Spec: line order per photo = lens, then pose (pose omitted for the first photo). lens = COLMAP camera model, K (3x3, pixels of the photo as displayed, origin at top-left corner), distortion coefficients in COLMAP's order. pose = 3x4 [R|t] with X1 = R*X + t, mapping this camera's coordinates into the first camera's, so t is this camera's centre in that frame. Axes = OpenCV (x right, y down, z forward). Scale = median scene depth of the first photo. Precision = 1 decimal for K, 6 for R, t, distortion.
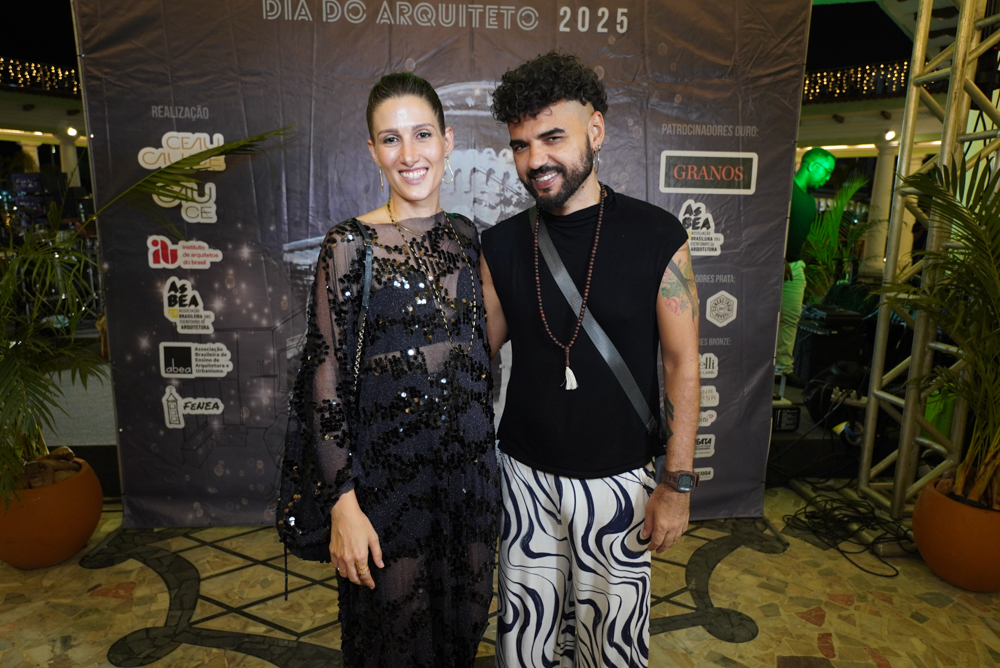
lens RADIAL K [[614.9, 0, 498.1], [0, 614.9, 312.3], [0, 0, 1]] dist [-0.004602, 0.012611]
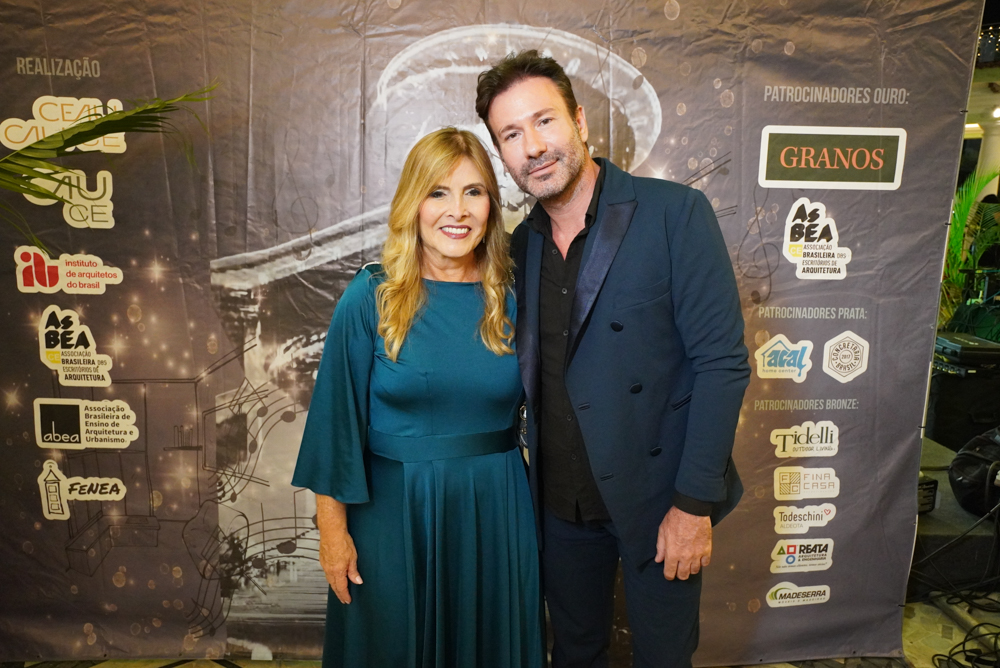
lens RADIAL K [[702.6, 0, 498.1], [0, 702.6, 315.3], [0, 0, 1]] dist [0.004627, 0.026102]
pose [[0.999475, 0.009654, -0.030936, -0.000060], [-0.009720, 0.999951, -0.001990, -0.048882], [0.030915, 0.002289, 0.999519, 0.212877]]
